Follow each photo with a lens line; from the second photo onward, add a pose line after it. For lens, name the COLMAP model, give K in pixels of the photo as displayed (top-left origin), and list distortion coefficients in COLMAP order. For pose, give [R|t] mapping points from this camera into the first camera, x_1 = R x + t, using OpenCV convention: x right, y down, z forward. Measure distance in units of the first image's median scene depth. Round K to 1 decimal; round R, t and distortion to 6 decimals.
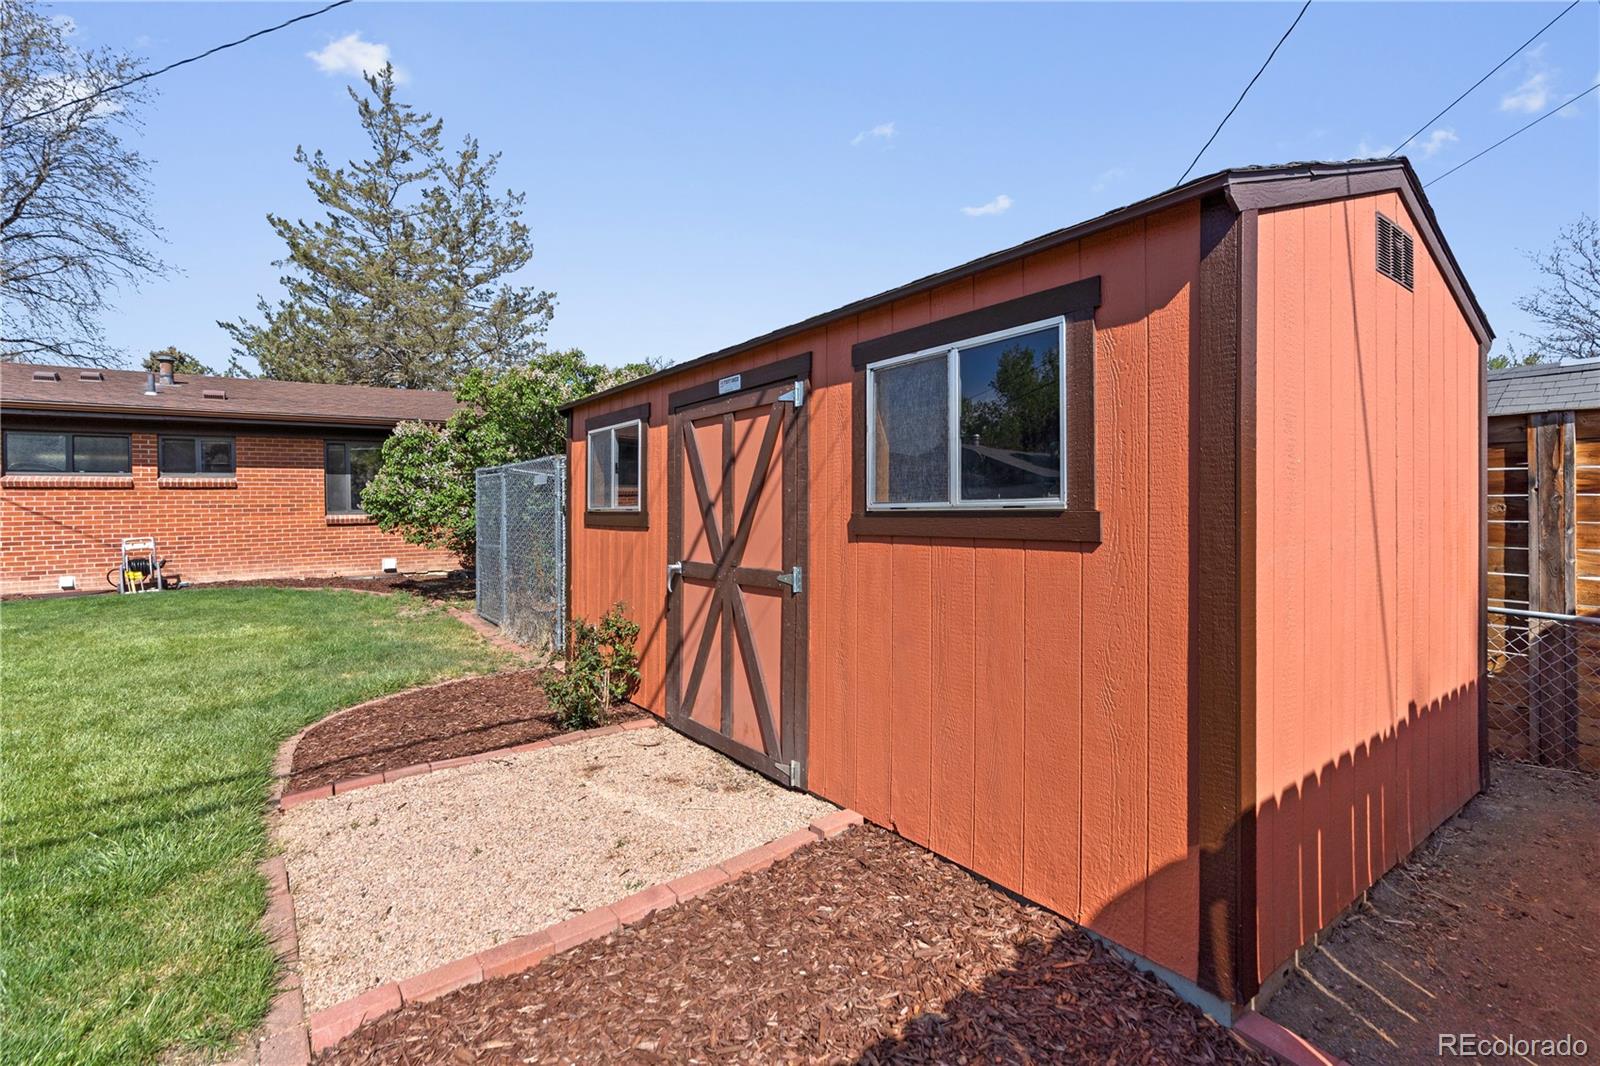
lens RADIAL K [[738.3, 0, 804.0], [0, 738.3, 516.1], [0, 0, 1]] dist [-0.002320, 0.000554]
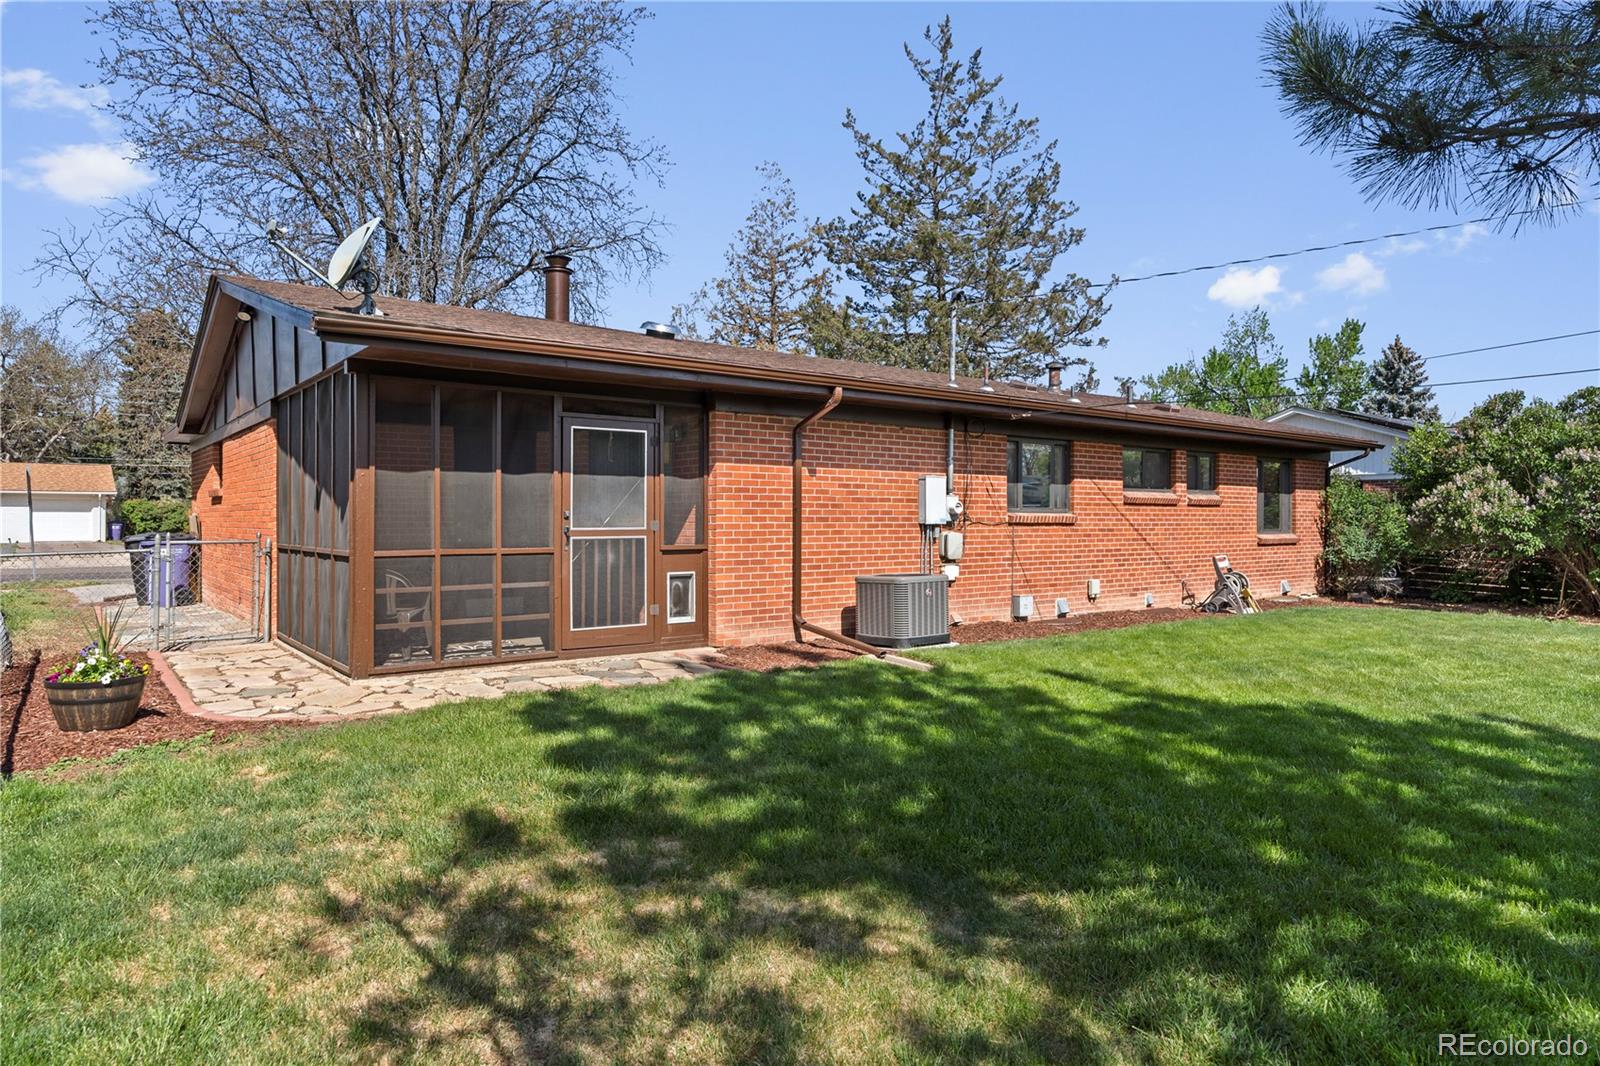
lens RADIAL K [[963.9, 0, 800.9], [0, 963.9, 537.6], [0, 0, 1]] dist [0.005193, 0.000662]
pose [[0.999573, 0.017512, 0.023396, -1.503057], [-0.017517, 0.999847, -0.000022, 0.014399], [-0.023393, -0.000388, 0.999726, -0.287570]]
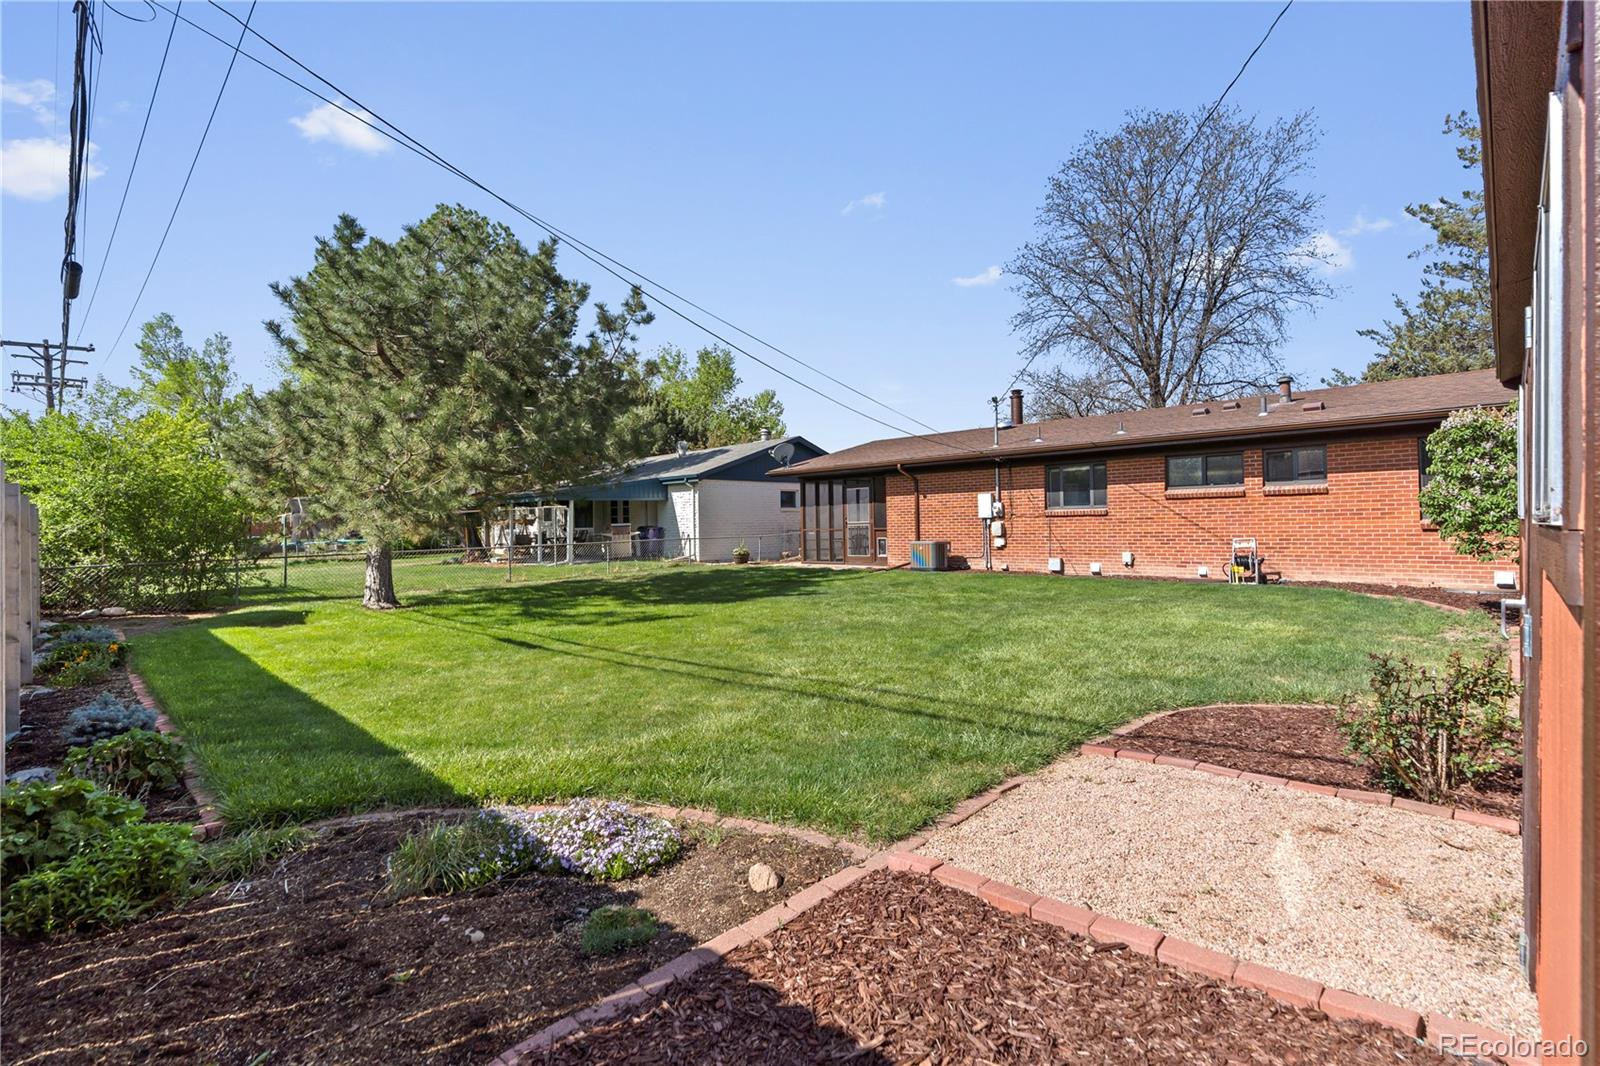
lens RADIAL K [[738.3, 0, 804.9], [0, 738.3, 523.0], [0, 0, 1]] dist [-0.002320, 0.000554]
pose [[0.173792, 0.007302, -0.984755, 0.146867], [-0.001053, 0.999973, 0.007229, -0.003033], [0.984782, -0.000219, 0.173795, 0.096925]]
